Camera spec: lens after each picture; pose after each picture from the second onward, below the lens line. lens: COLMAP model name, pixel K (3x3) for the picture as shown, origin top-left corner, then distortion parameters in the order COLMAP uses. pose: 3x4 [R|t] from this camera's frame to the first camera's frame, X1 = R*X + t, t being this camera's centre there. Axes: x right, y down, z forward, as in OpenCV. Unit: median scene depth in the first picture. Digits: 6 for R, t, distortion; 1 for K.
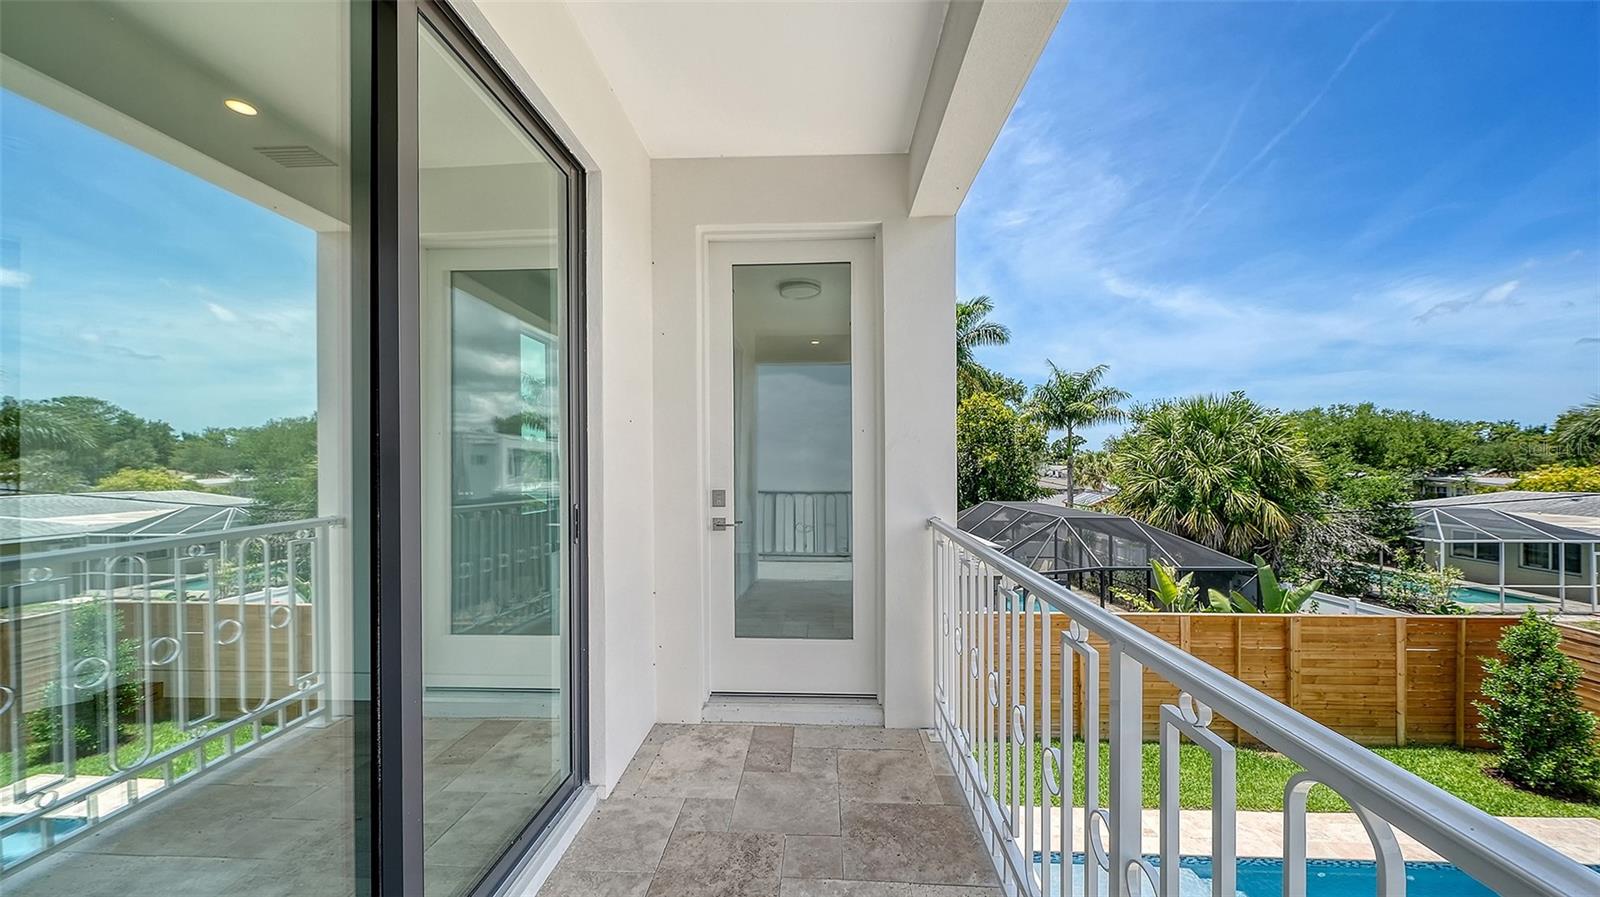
lens RADIAL K [[564.9, 0, 796.4], [0, 564.9, 457.7], [0, 0, 1]] dist [-0.002964, -0.001325]
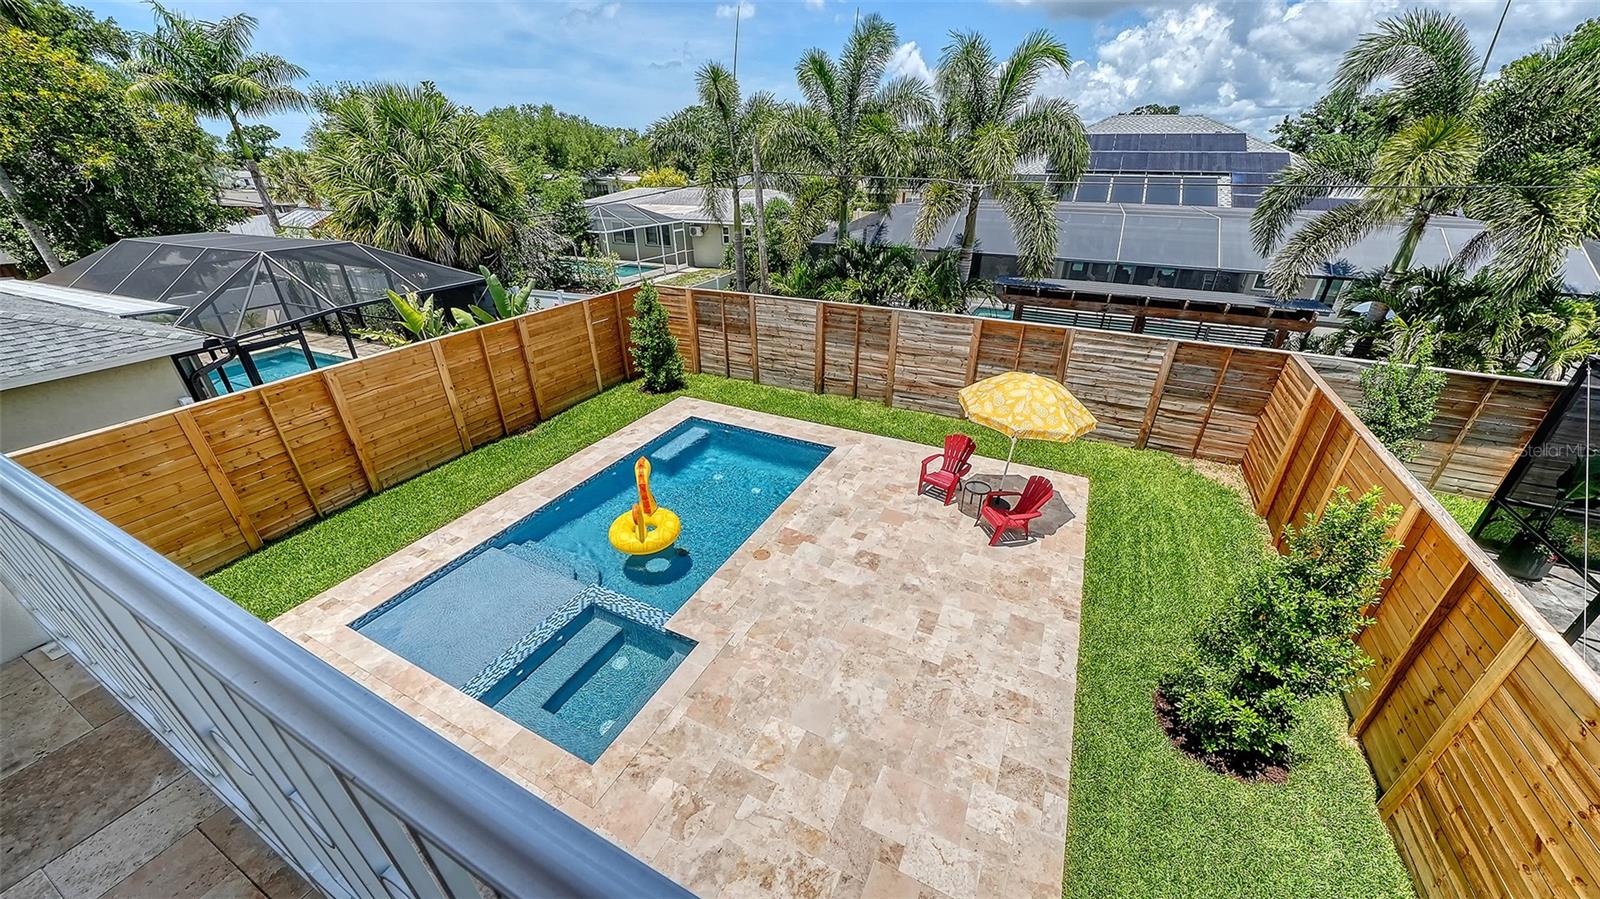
lens RADIAL K [[564.9, 0, 805.8], [0, 564.9, 461.7], [0, 0, 1]] dist [-0.002964, -0.001325]
pose [[0.388480, -0.433172, 0.813293, 0.020330], [-0.000286, 0.882559, 0.470201, -0.005172], [-0.921457, -0.182897, 0.342733, -0.006636]]
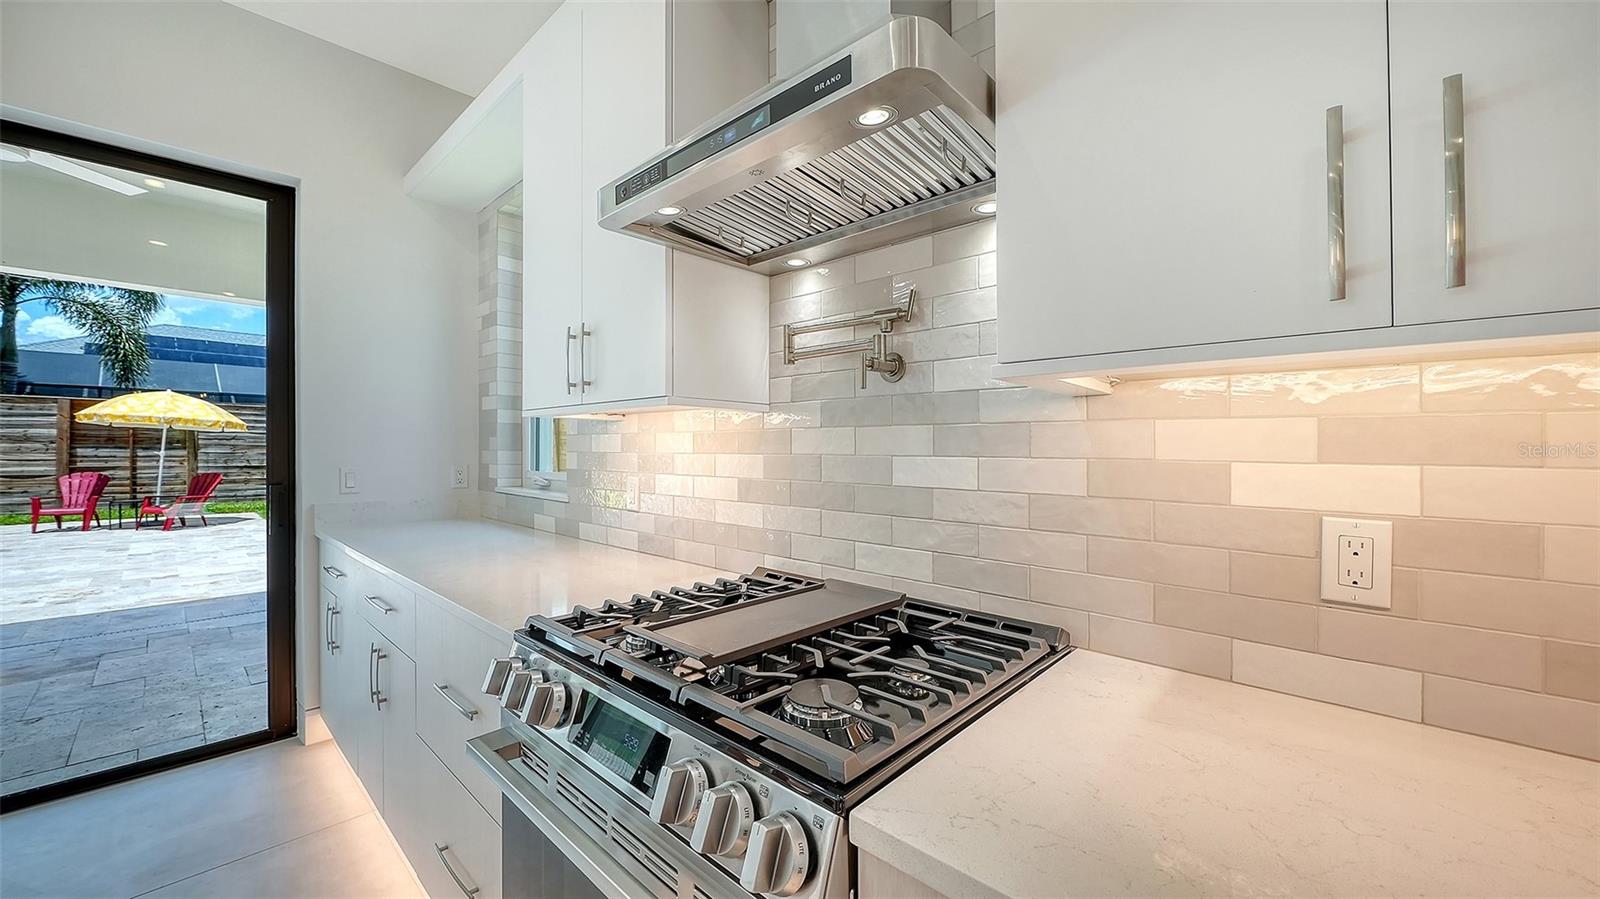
lens RADIAL K [[590.6, 0, 800.8], [0, 590.6, 450.1], [0, 0, 1]] dist [-0.004932, -0.000539]
pose [[-0.764029, -0.004868, 0.645163, -0.430403], [-0.003257, 0.999988, 0.003688, 0.269913], [-0.645173, 0.000716, -0.764036, 0.044024]]
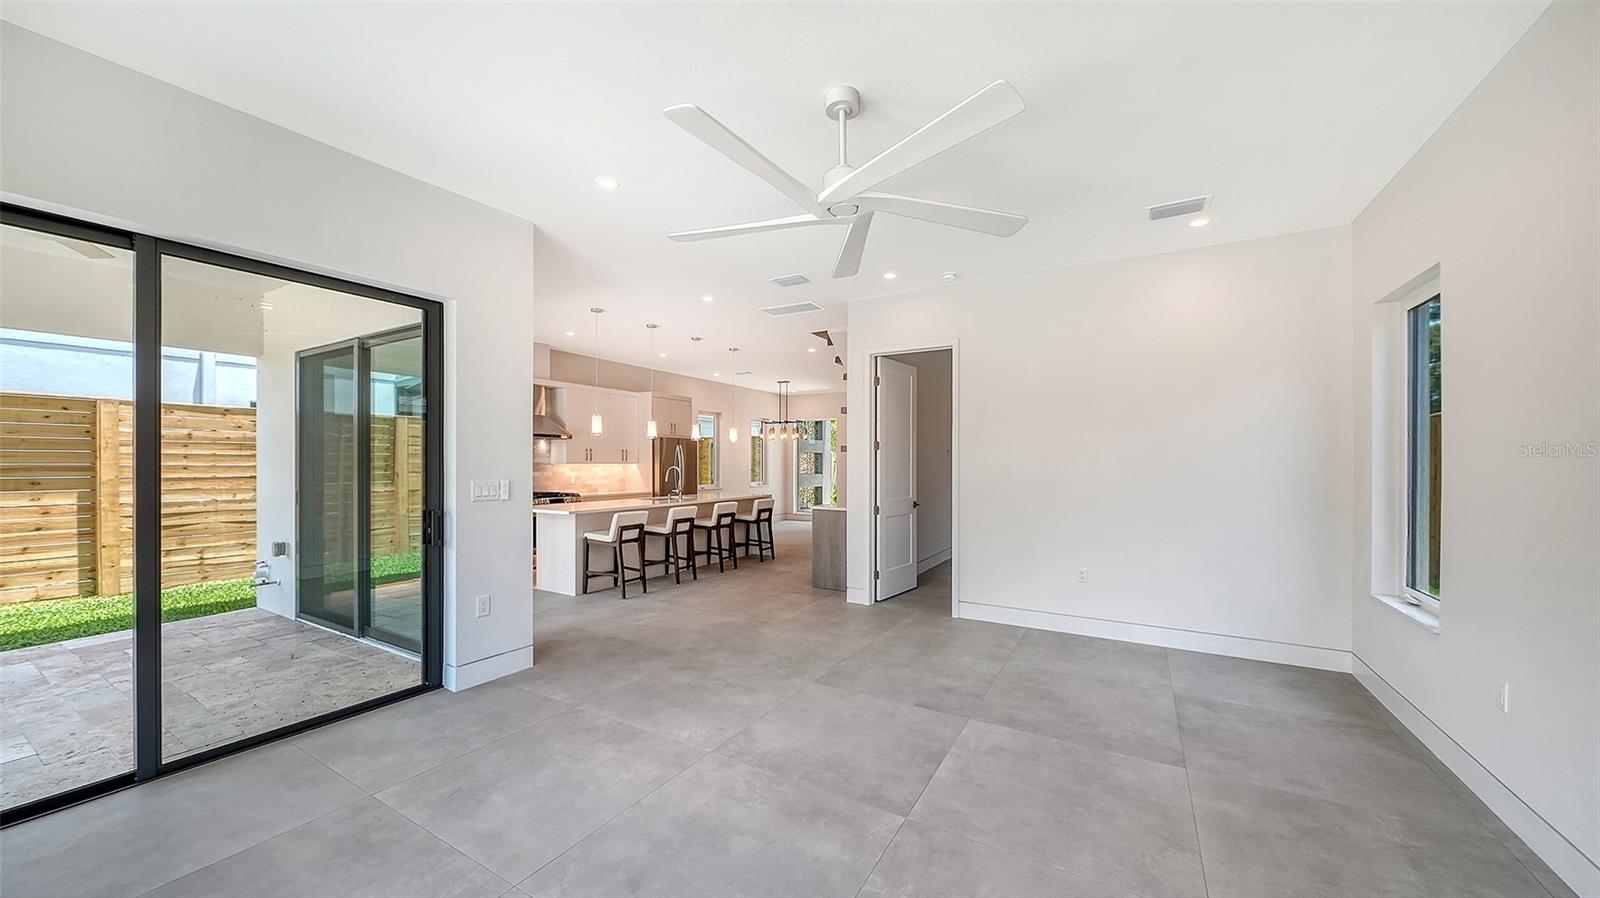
lens RADIAL K [[564.9, 0, 810.5], [0, 564.9, 460.7], [0, 0, 1]] dist [-0.002964, -0.001325]
pose [[-0.462883, -0.002046, -0.886417, -0.014514], [-0.000343, 0.999998, -0.002129, 0.260784], [0.886419, -0.000681, -0.462883, 0.475951]]
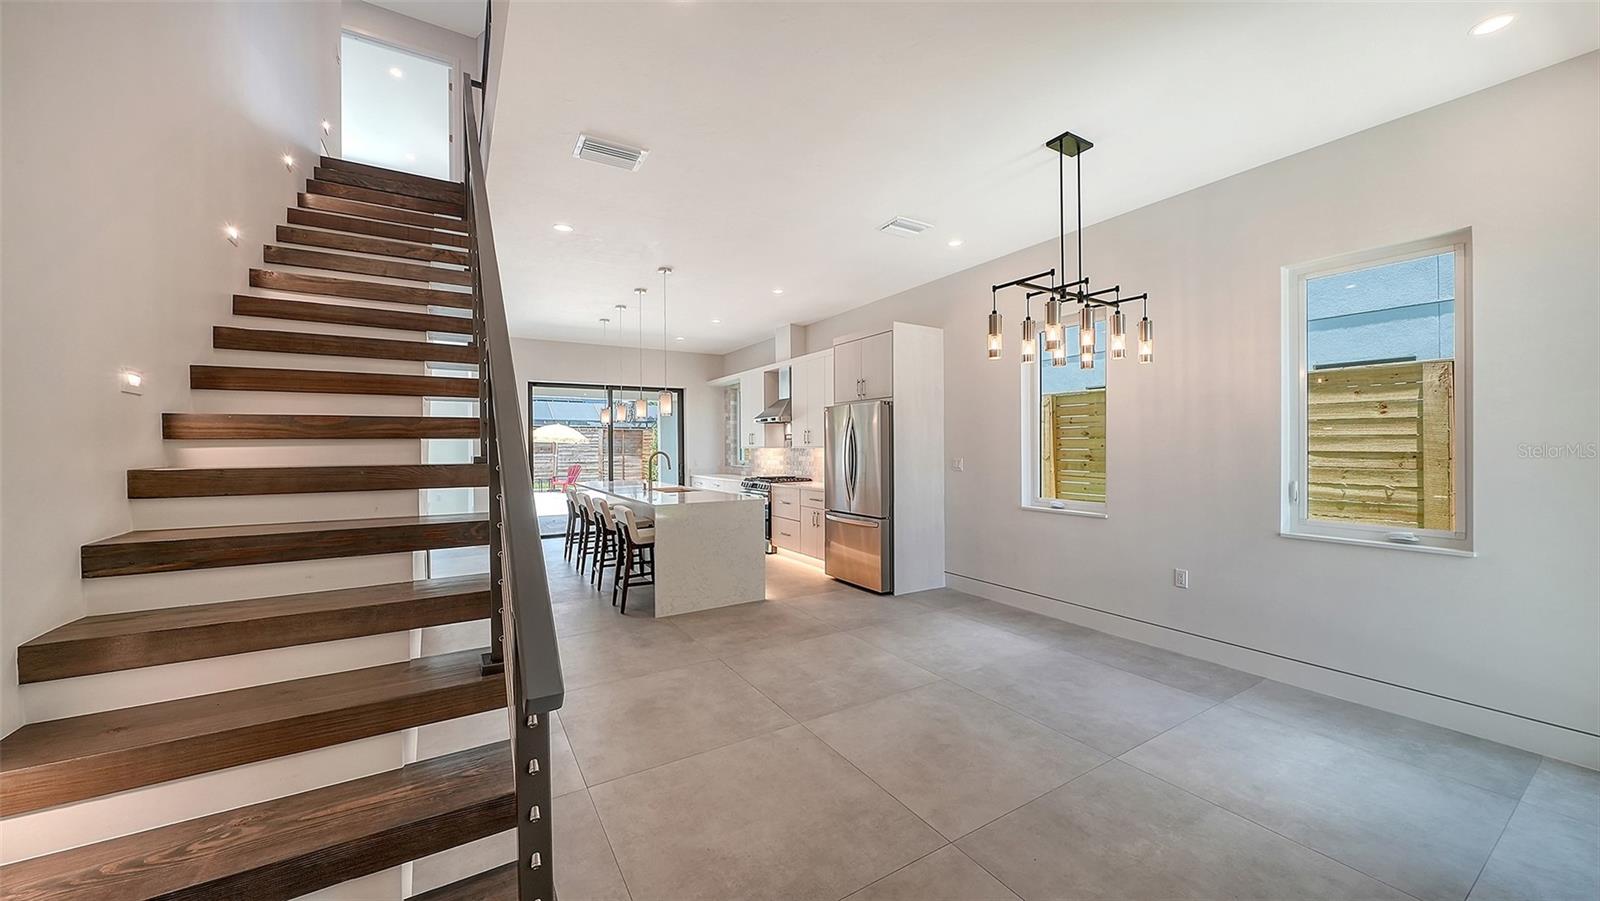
lens RADIAL K [[560.7, 0, 802.0], [0, 560.7, 456.3], [0, 0, 1]] dist [-0.000469, -0.000035]
pose [[-0.559016, -0.010341, 0.829092, -0.840982], [0.002323, 0.999899, 0.014038, 0.263334], [-0.829154, 0.009774, -0.558935, 0.269063]]
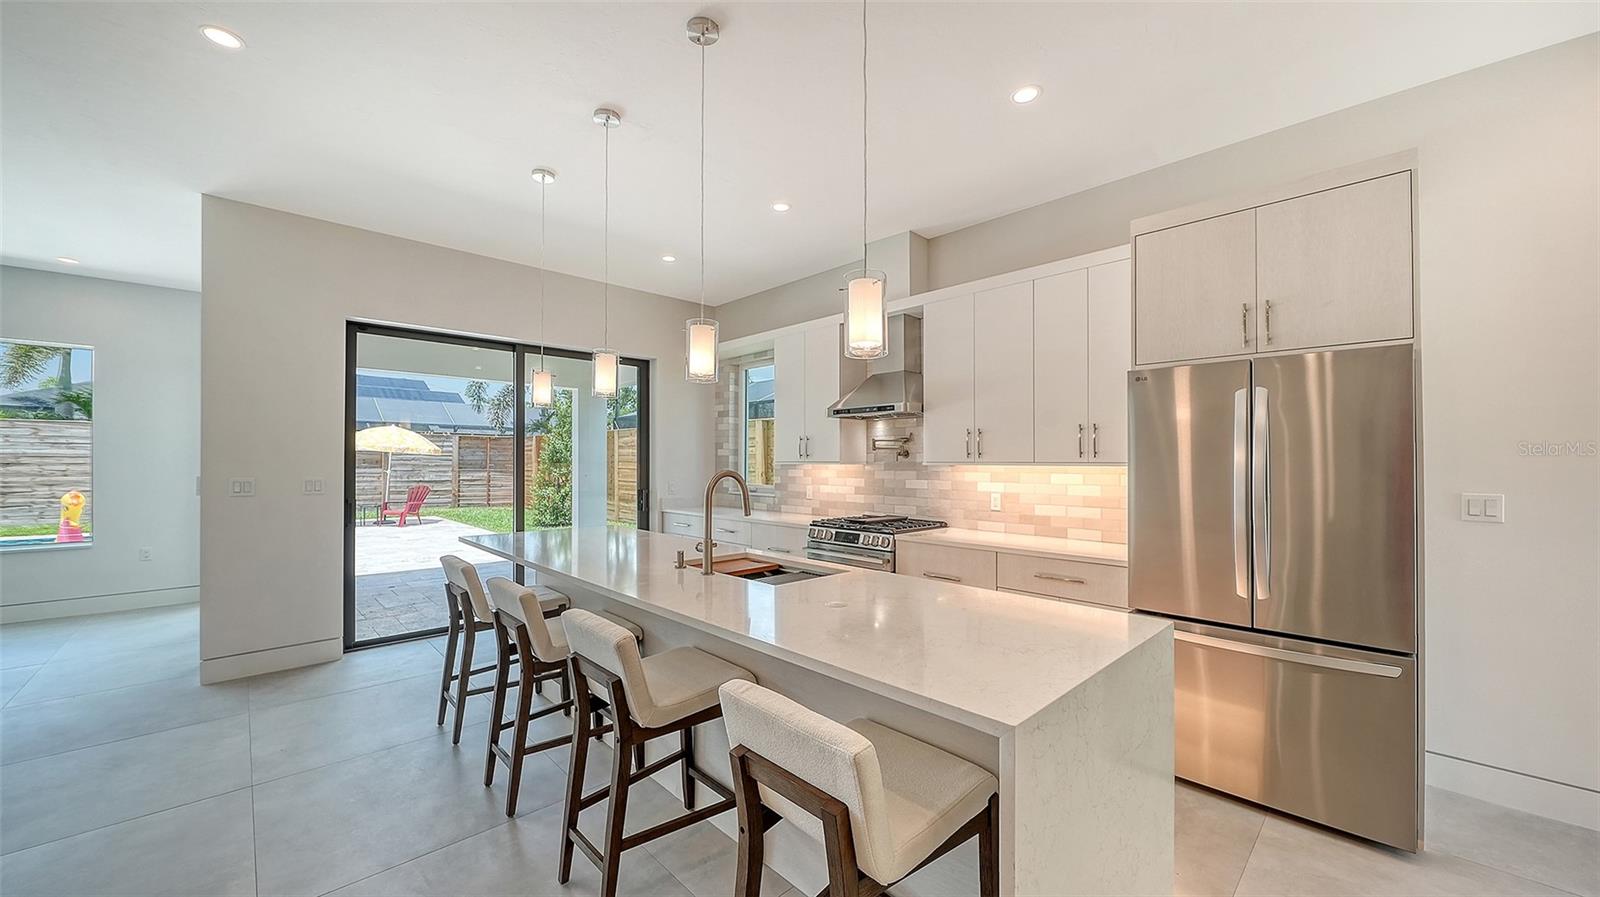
lens RADIAL K [[590.6, 0, 805.0], [0, 590.6, 461.0], [0, 0, 1]] dist [-0.004932, -0.000539]
pose [[-0.719300, 0.000040, 0.694700, -0.563260], [-0.004841, 0.999975, -0.005070, 0.263009], [-0.694683, -0.007010, -0.719282, 0.229755]]
